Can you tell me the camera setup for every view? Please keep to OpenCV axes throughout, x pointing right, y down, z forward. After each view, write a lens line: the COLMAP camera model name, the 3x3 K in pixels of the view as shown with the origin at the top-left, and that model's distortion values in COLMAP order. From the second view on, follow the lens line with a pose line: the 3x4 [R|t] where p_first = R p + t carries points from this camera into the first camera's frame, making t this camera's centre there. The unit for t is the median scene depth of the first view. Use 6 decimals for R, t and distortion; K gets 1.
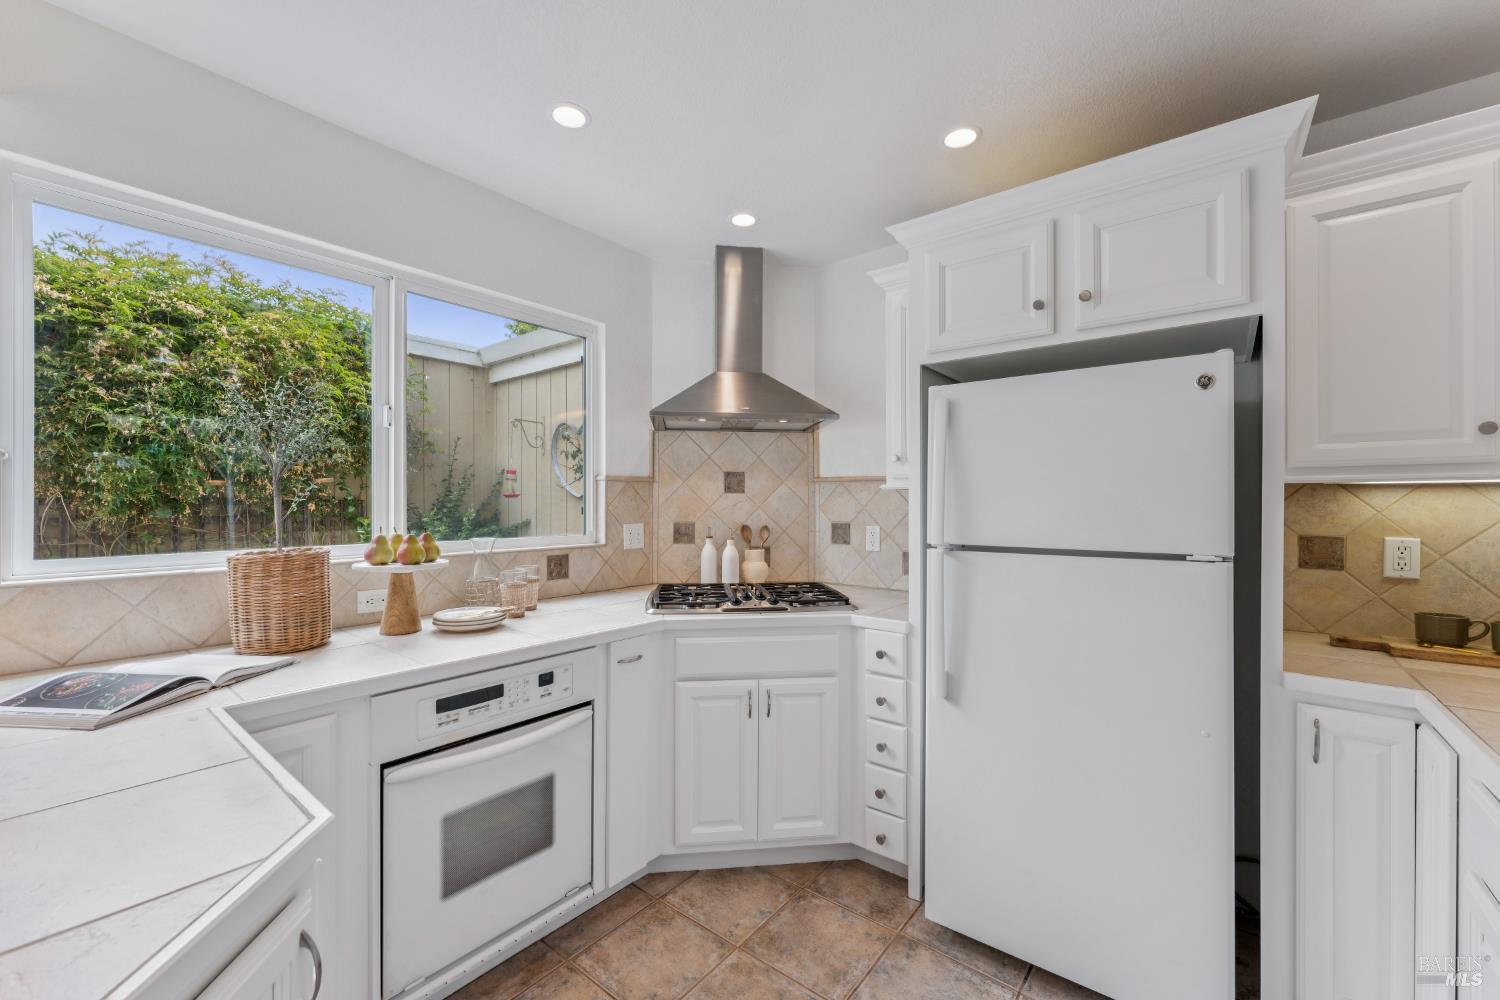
lens RADIAL K [[596.9, 0, 744.3], [0, 596.9, 505.0], [0, 0, 1]] dist [-0.001606, -0.000115]
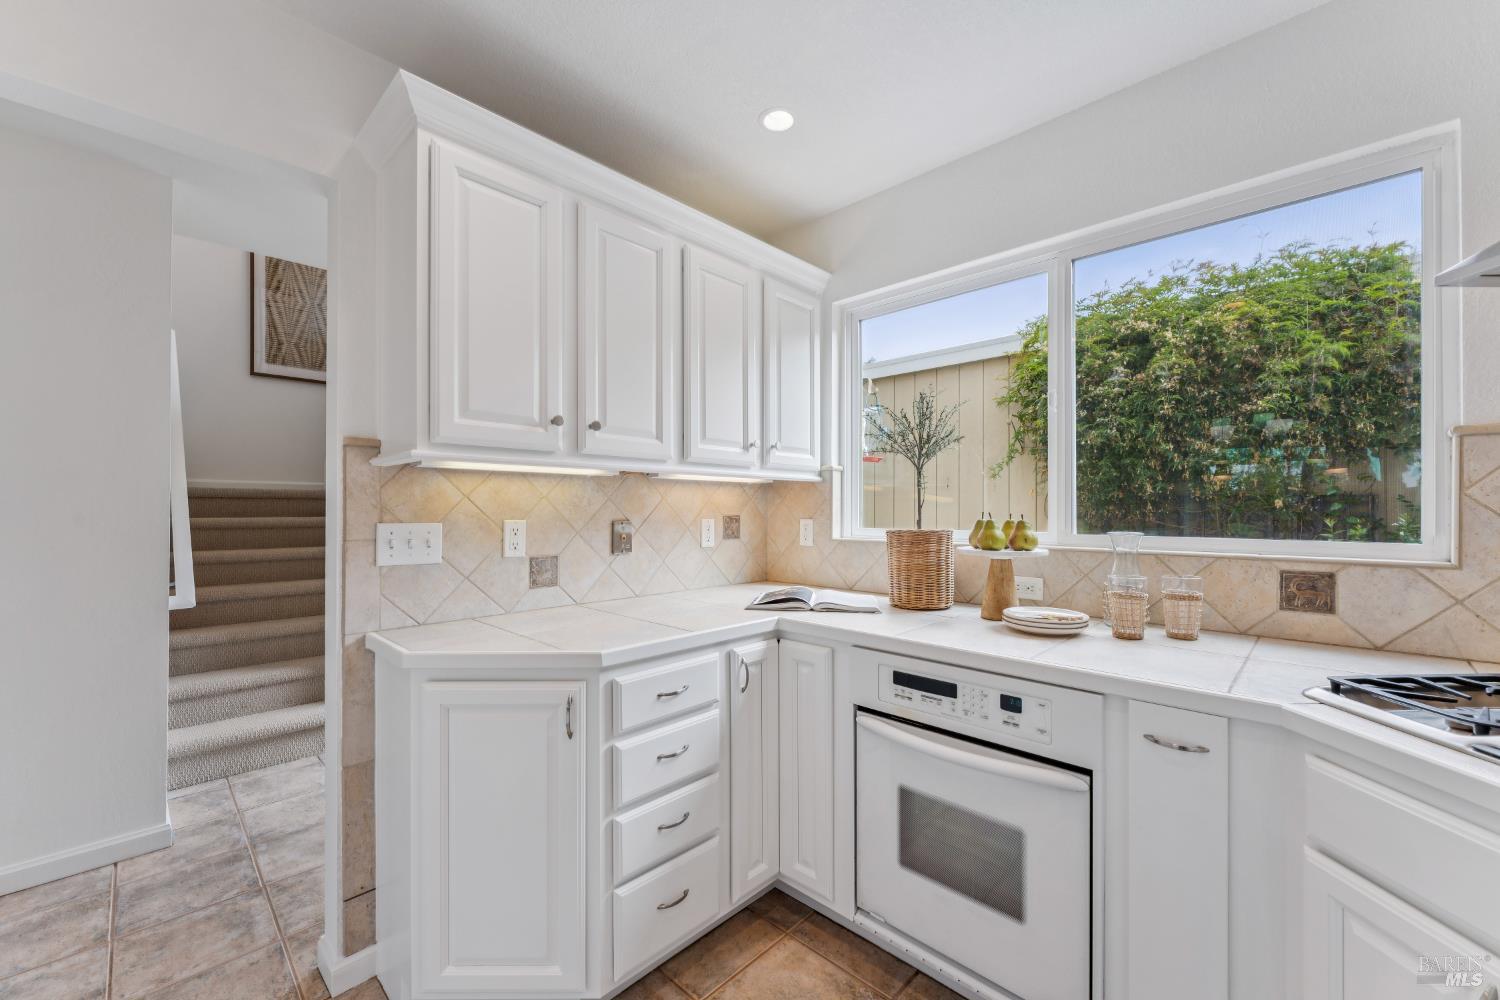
lens RADIAL K [[596.9, 0, 747.4], [0, 596.9, 505.1], [0, 0, 1]] dist [-0.001606, -0.000115]
pose [[-0.094511, -0.006317, -0.995504, 0.475692], [-0.003681, 0.999975, -0.005996, 0.031695], [0.995517, 0.003098, -0.094532, 0.696728]]
